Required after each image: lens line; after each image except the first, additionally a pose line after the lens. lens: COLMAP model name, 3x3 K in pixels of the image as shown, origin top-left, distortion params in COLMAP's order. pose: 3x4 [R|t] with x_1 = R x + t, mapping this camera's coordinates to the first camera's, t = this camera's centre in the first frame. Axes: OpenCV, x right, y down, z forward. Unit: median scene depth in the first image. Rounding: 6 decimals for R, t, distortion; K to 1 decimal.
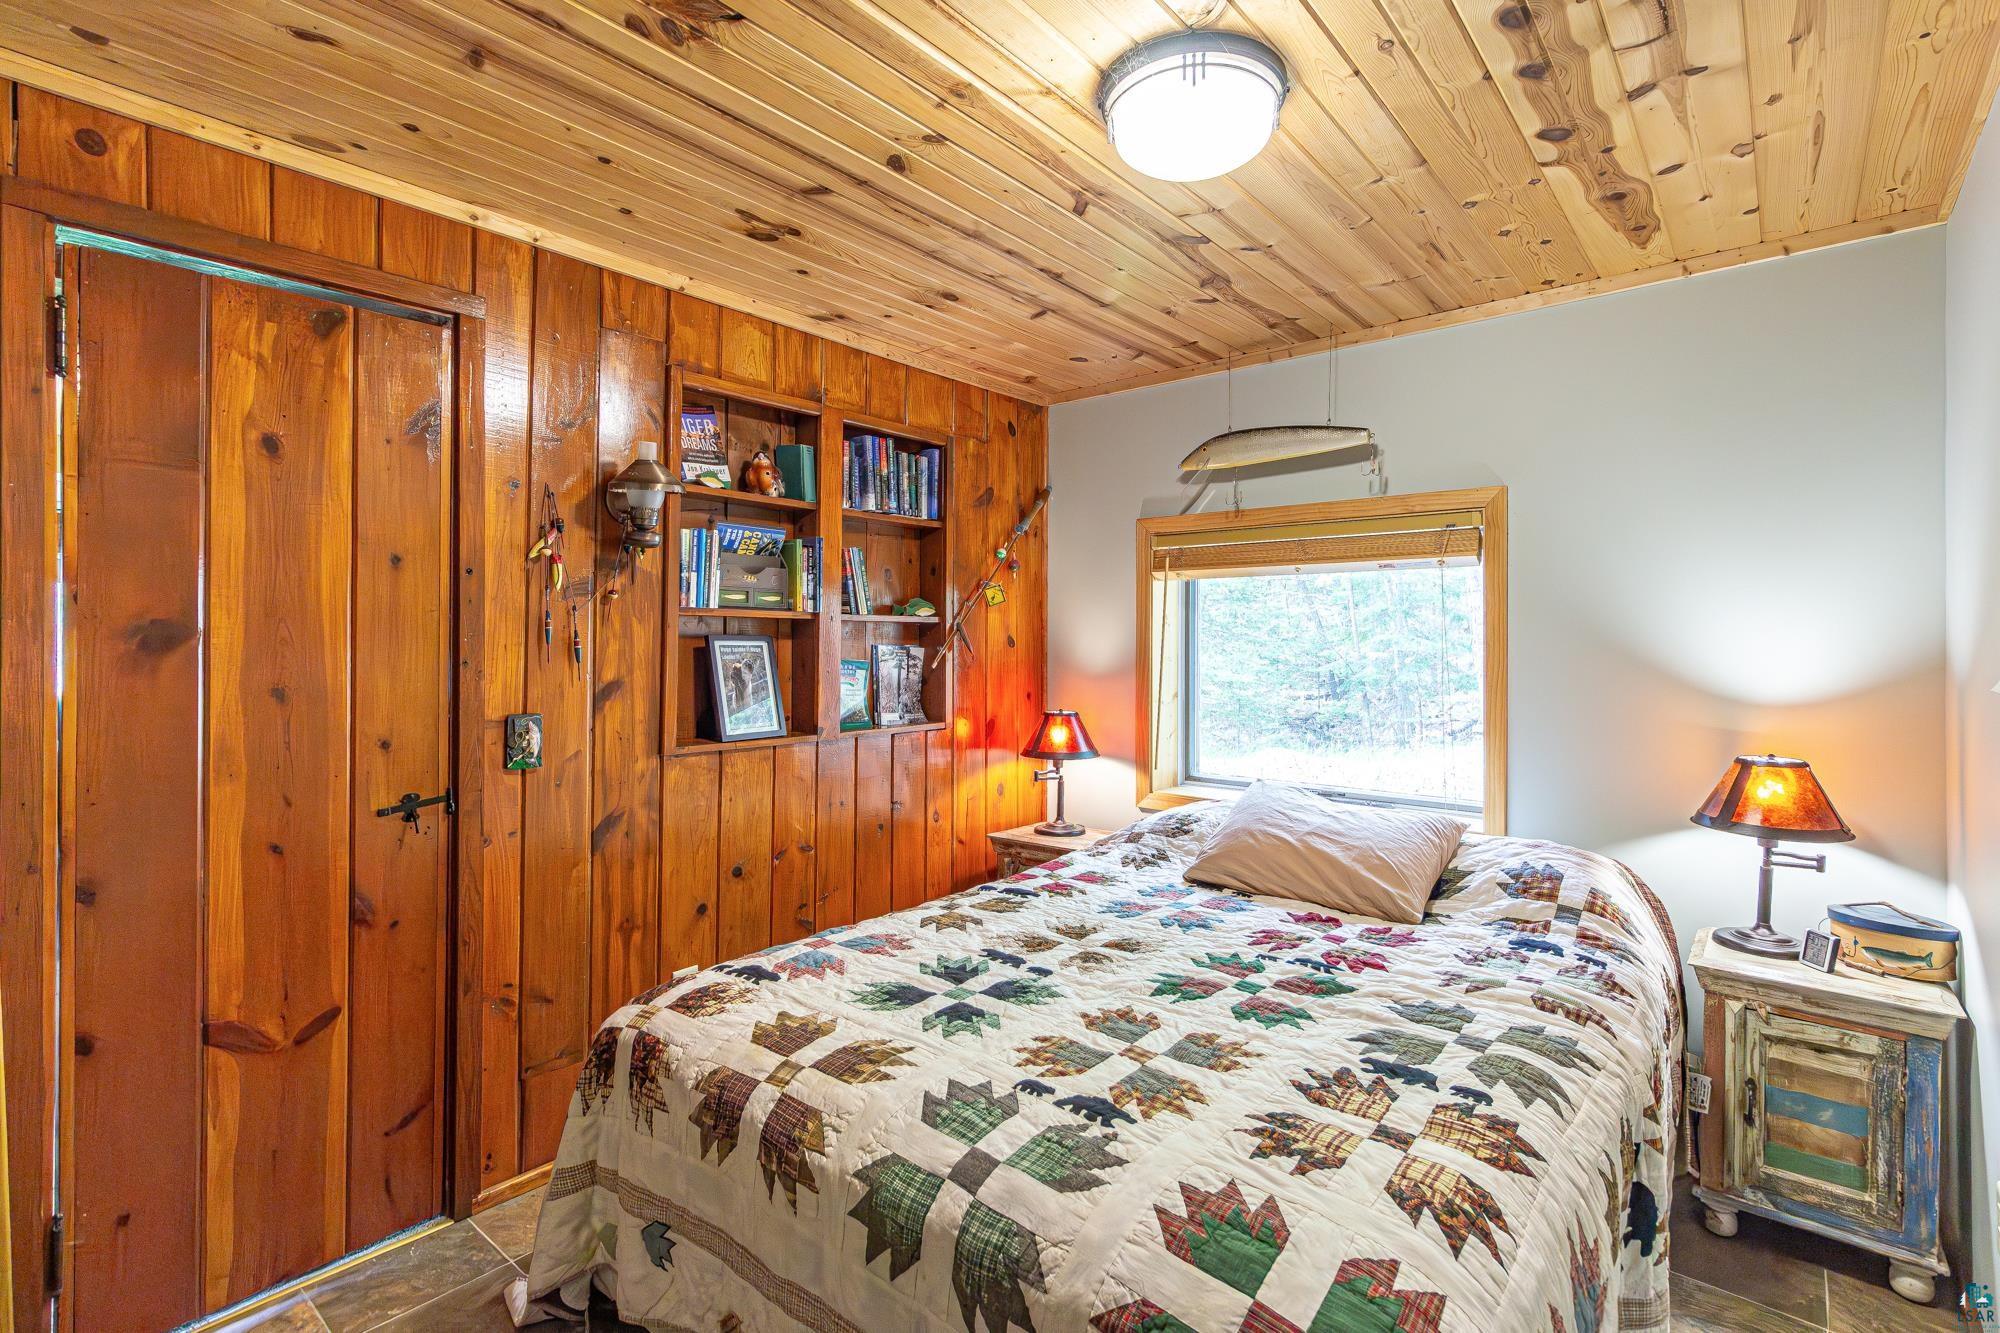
lens RADIAL K [[931.9, 0, 1037.1], [0, 931.9, 644.4], [0, 0, 1]] dist [0.000665, 0.002342]
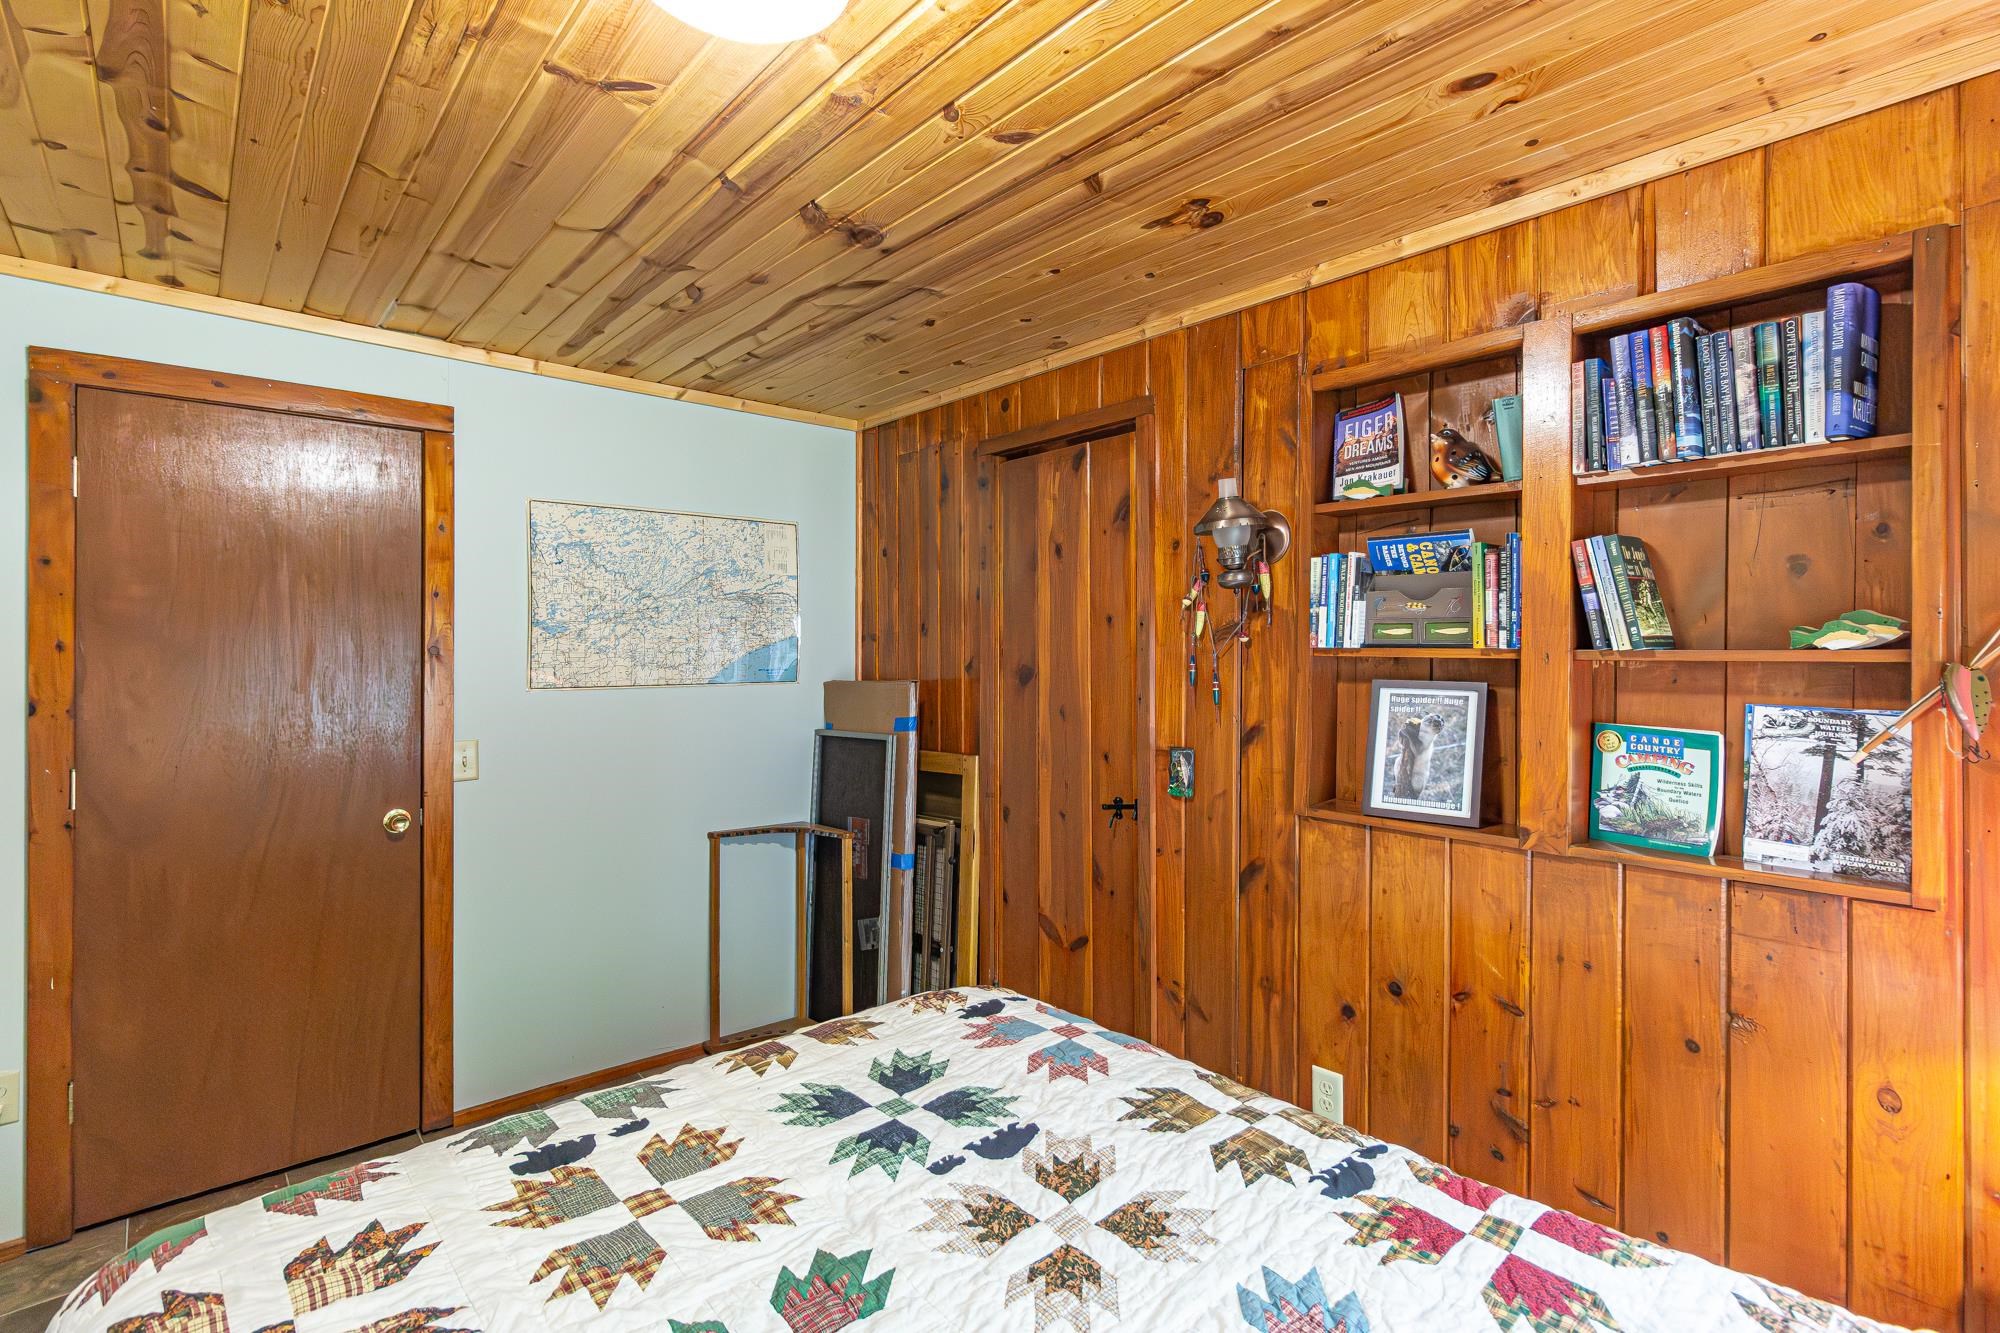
lens RADIAL K [[931.9, 0, 1003.1], [0, 931.9, 651.7], [0, 0, 1]] dist [0.000665, 0.002342]
pose [[-0.163374, -0.002774, -0.986560, 0.644013], [-0.007354, 0.999972, -0.001594, -0.040216], [0.986537, 0.006995, -0.163390, 1.054814]]
